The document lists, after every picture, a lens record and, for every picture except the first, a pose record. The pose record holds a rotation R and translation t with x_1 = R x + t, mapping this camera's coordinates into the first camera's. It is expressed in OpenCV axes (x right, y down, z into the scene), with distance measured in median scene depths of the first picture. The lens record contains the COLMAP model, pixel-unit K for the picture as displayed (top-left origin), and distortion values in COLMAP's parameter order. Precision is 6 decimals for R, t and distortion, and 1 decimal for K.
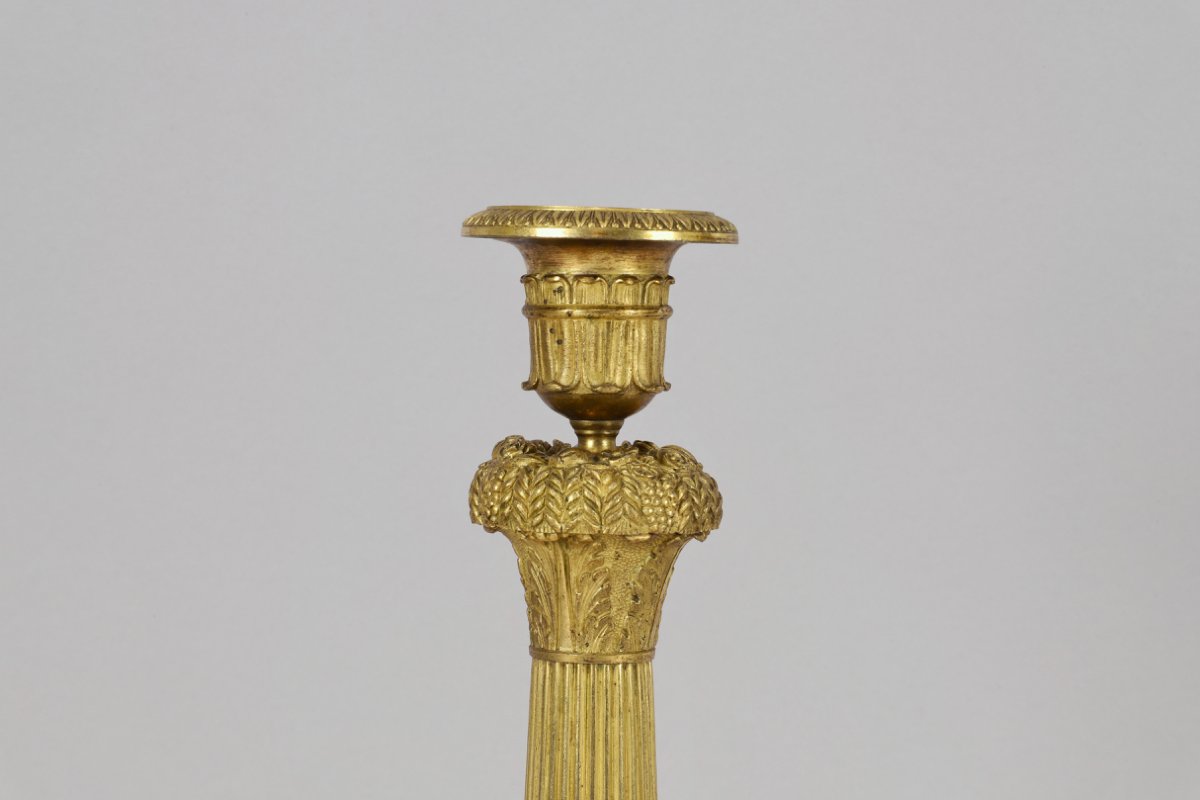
lens RADIAL K [[3671.7, 0, 600.0], [0, 3671.7, 400.0], [0, 0, 1]] dist [0.108658, 0.231811]
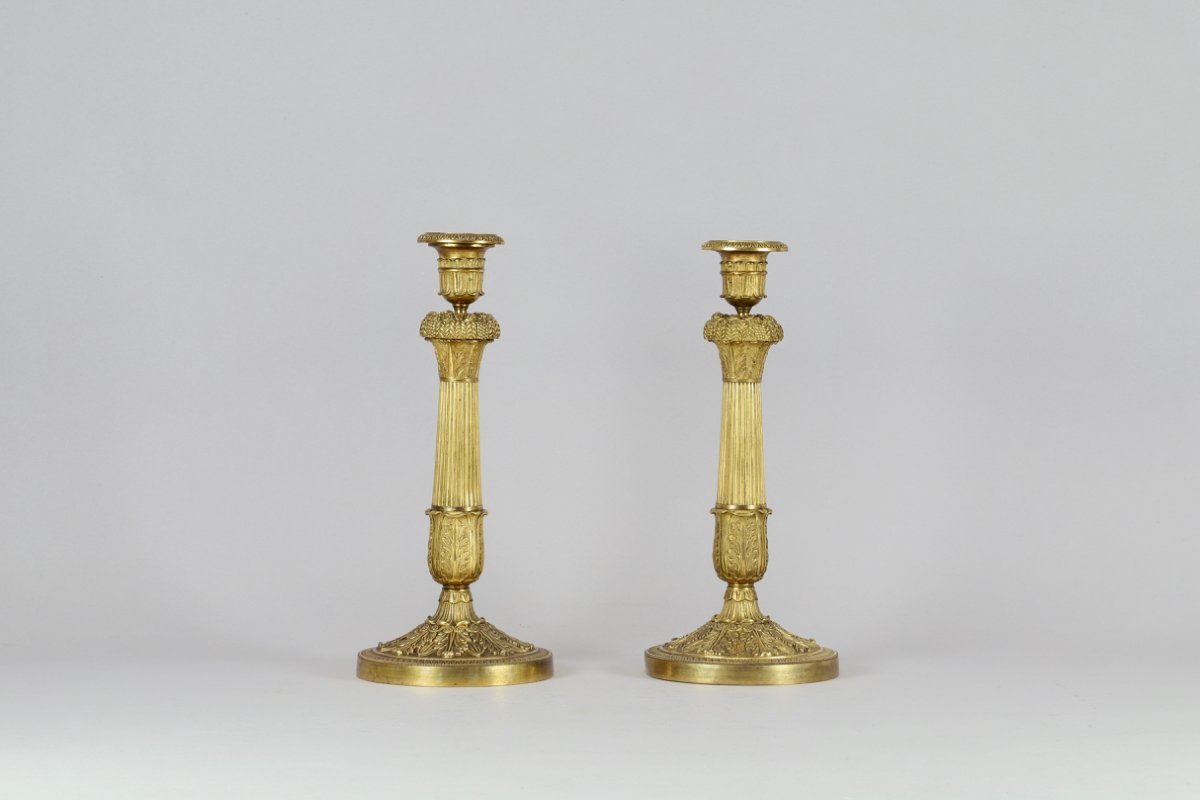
lens RADIAL K [[3671.7, 0, 600.0], [0, 3671.7, 400.0], [0, 0, 1]] dist [0.108658, 0.231811]
pose [[0.995208, 0.002819, -0.097742, 0.189762], [-0.002224, 0.999978, 0.006201, 0.067546], [0.097757, -0.005954, 0.995192, -2.216558]]
